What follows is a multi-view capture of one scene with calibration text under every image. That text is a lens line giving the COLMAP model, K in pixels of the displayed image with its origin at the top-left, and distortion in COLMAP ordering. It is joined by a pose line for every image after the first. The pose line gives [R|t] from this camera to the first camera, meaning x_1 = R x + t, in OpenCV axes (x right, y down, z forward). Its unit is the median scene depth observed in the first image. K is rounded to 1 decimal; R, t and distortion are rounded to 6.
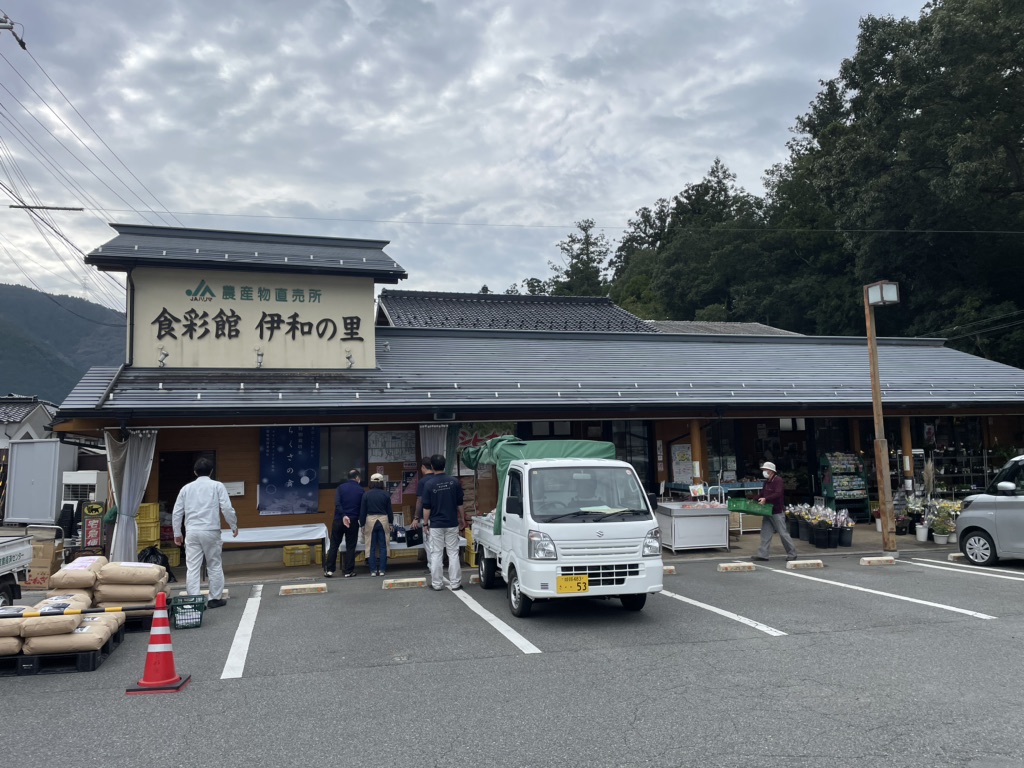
lens RADIAL K [[815.1, 0, 521.7], [0, 815.1, 387.3], [0, 0, 1]] dist [0.097807, -0.161113]
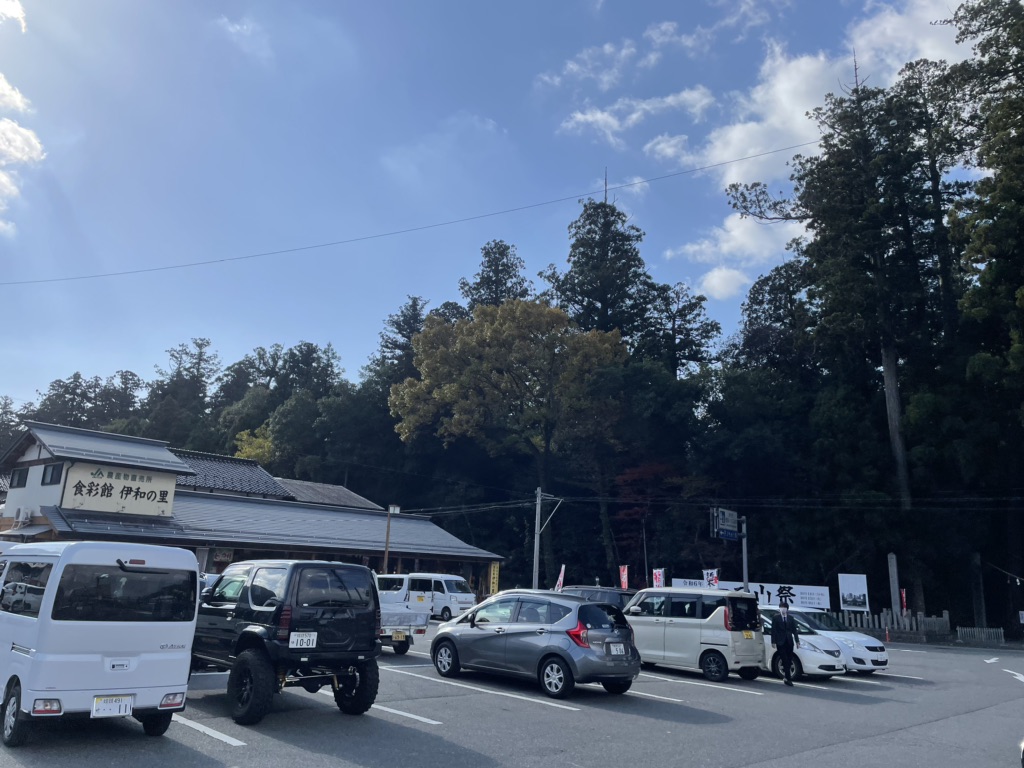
lens RADIAL K [[815.1, 0, 521.7], [0, 815.1, 387.3], [0, 0, 1]] dist [0.097807, -0.161113]
pose [[0.864543, 0.176252, 0.470639, -0.097502], [-0.116100, 0.981197, -0.154183, -0.026712], [-0.488965, 0.078657, 0.868750, -0.286367]]
